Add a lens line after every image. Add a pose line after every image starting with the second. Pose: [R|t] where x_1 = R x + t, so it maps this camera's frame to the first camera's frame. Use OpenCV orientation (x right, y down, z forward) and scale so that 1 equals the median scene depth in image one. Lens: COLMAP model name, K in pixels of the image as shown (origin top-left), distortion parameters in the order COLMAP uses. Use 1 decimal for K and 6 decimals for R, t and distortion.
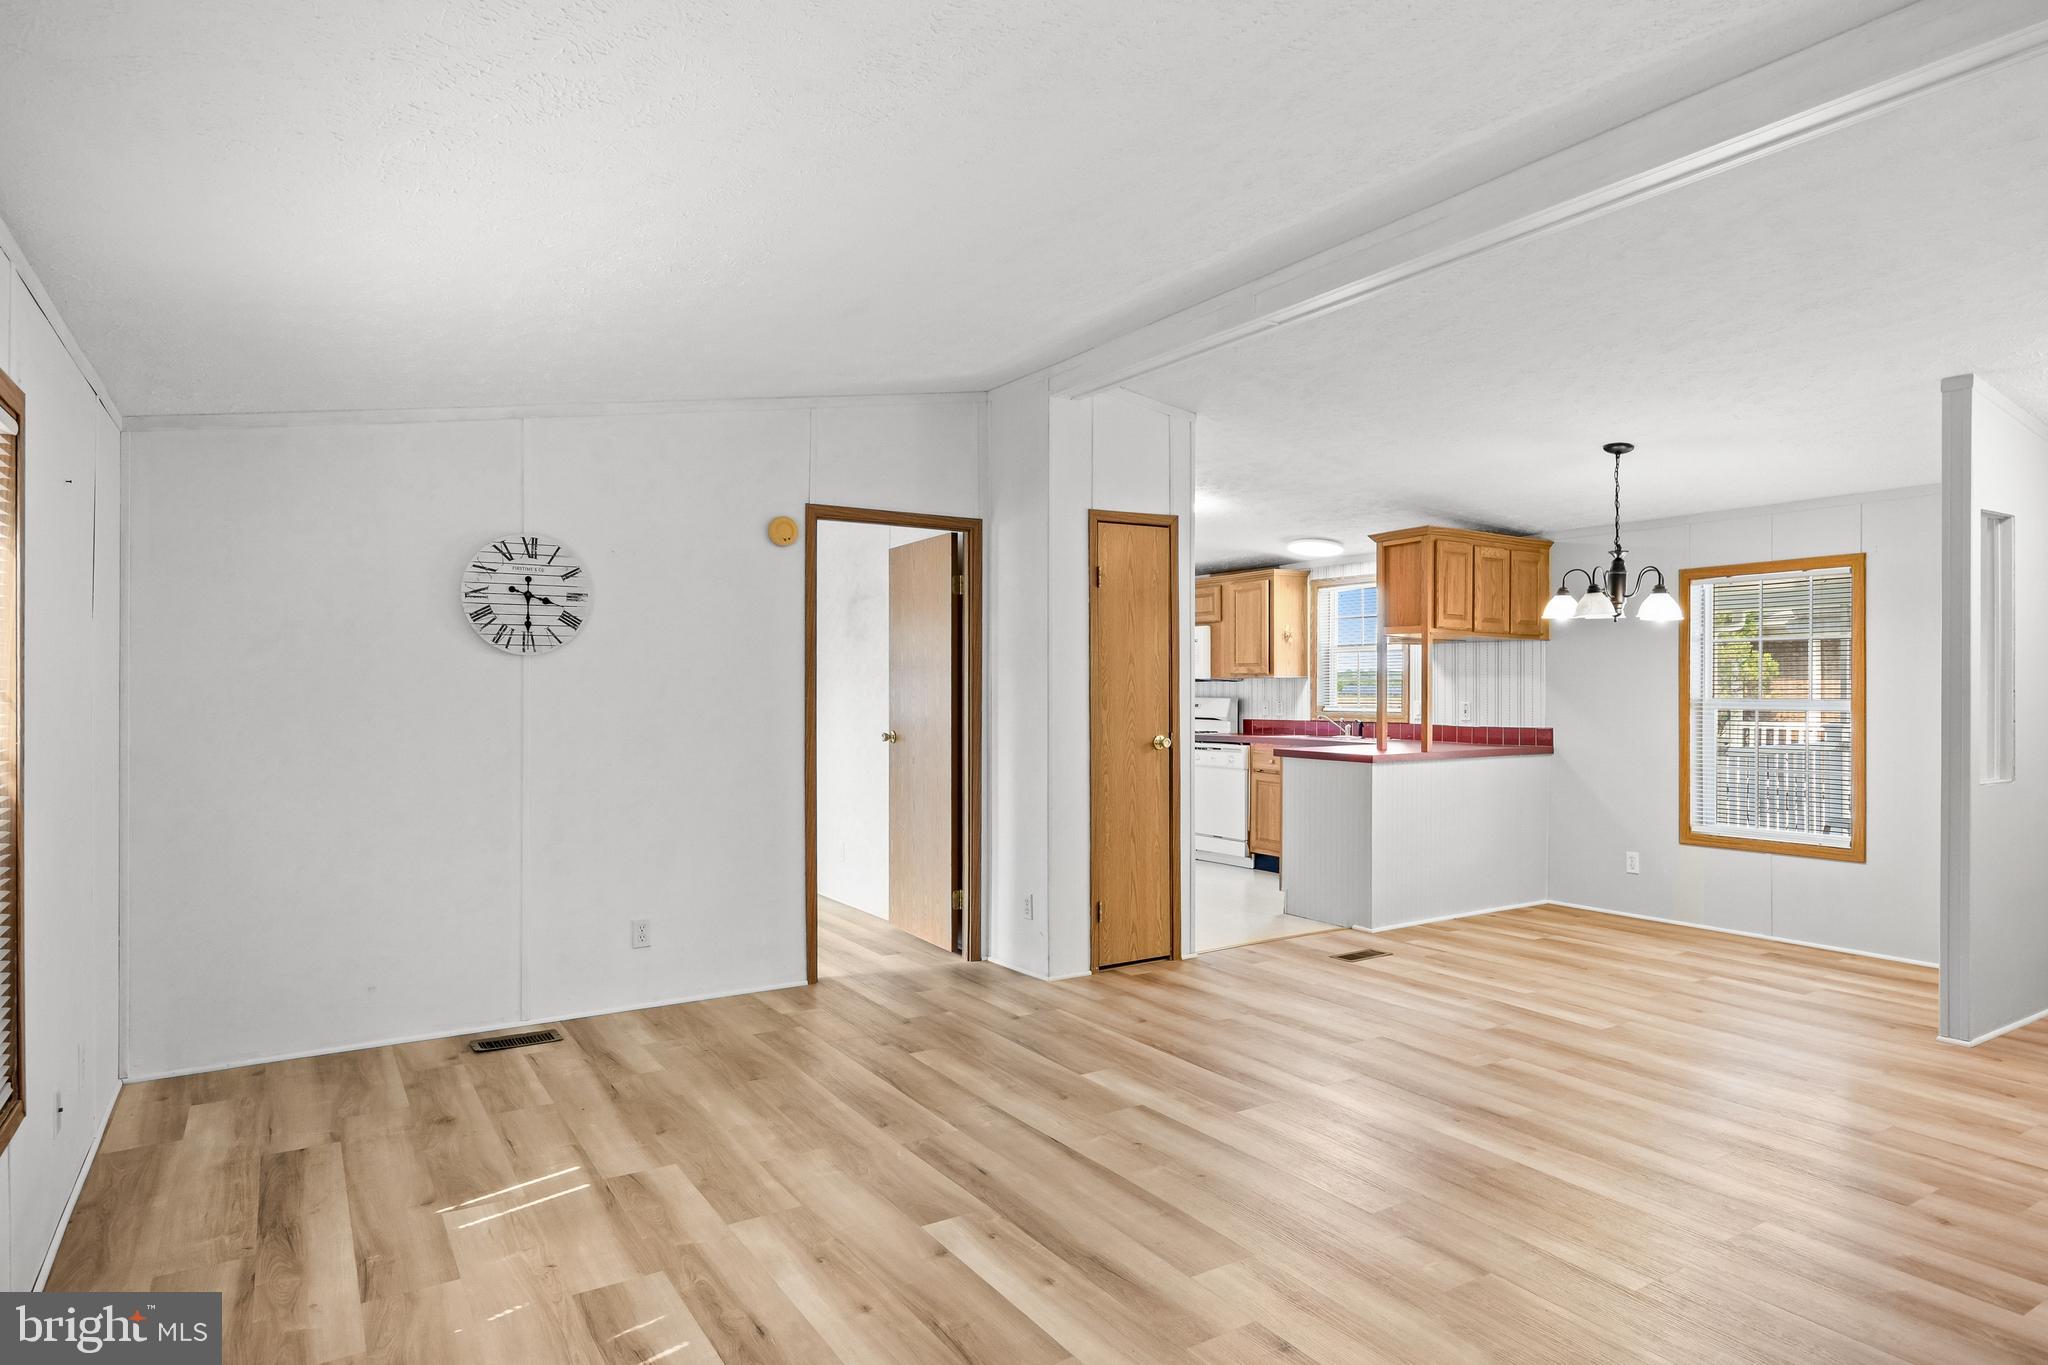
lens RADIAL K [[1149.0, 0, 1017.9], [0, 1149.0, 688.1], [0, 0, 1]] dist [0.003928, -0.000401]
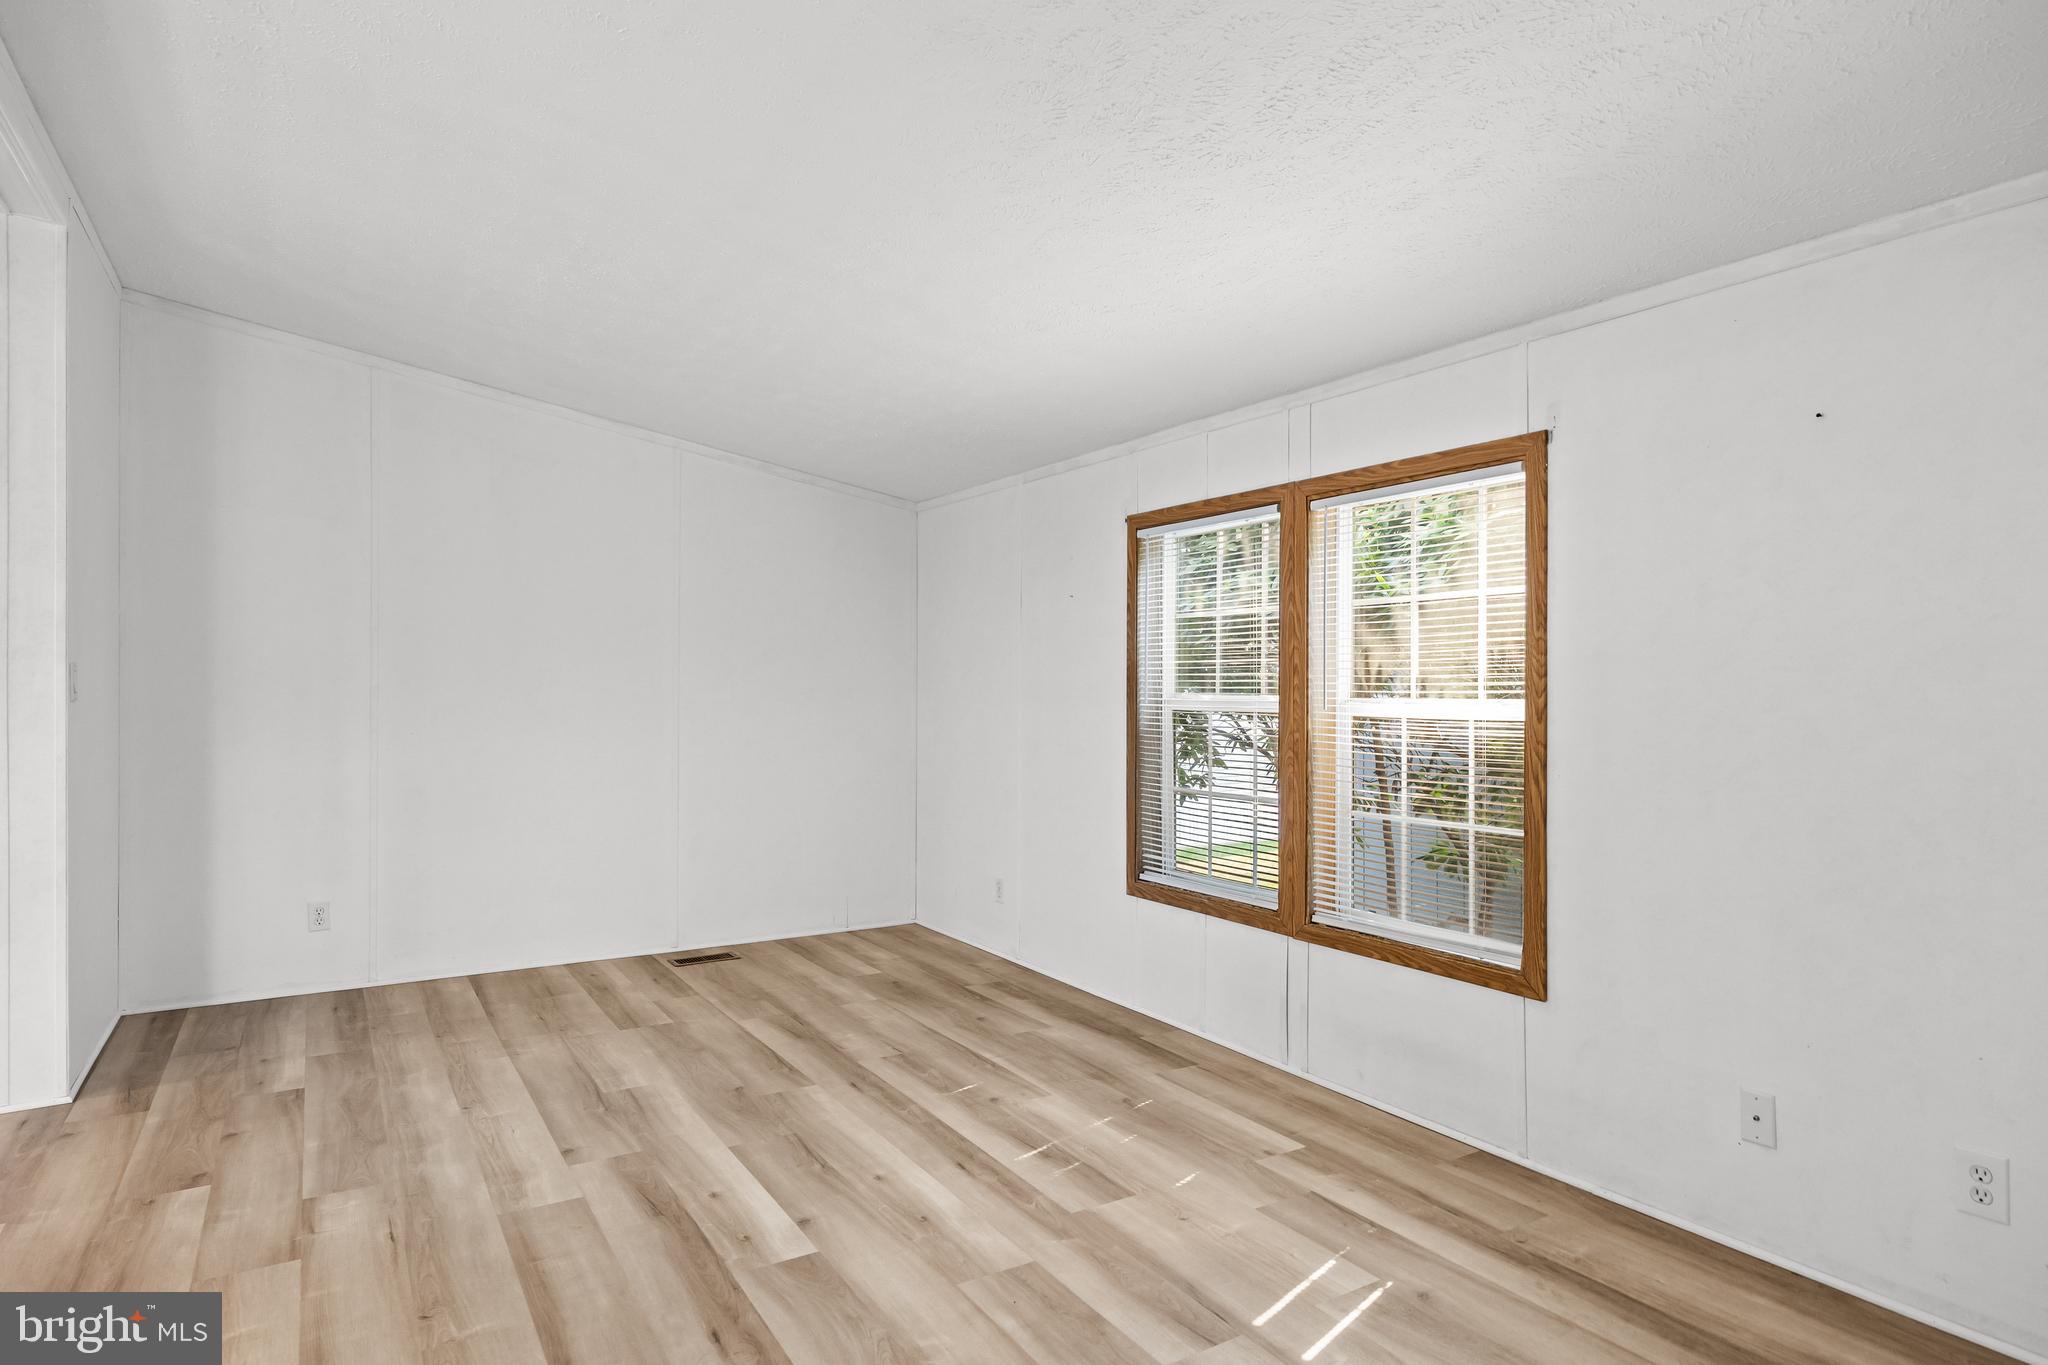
lens RADIAL K [[1149.0, 0, 1017.9], [0, 1149.0, 688.1], [0, 0, 1]] dist [0.003928, -0.000401]
pose [[-0.999983, -0.000932, 0.005749, -0.252767], [-0.000903, 0.999987, 0.005013, 0.019541], [-0.005754, 0.005007, -0.999971, 1.954550]]
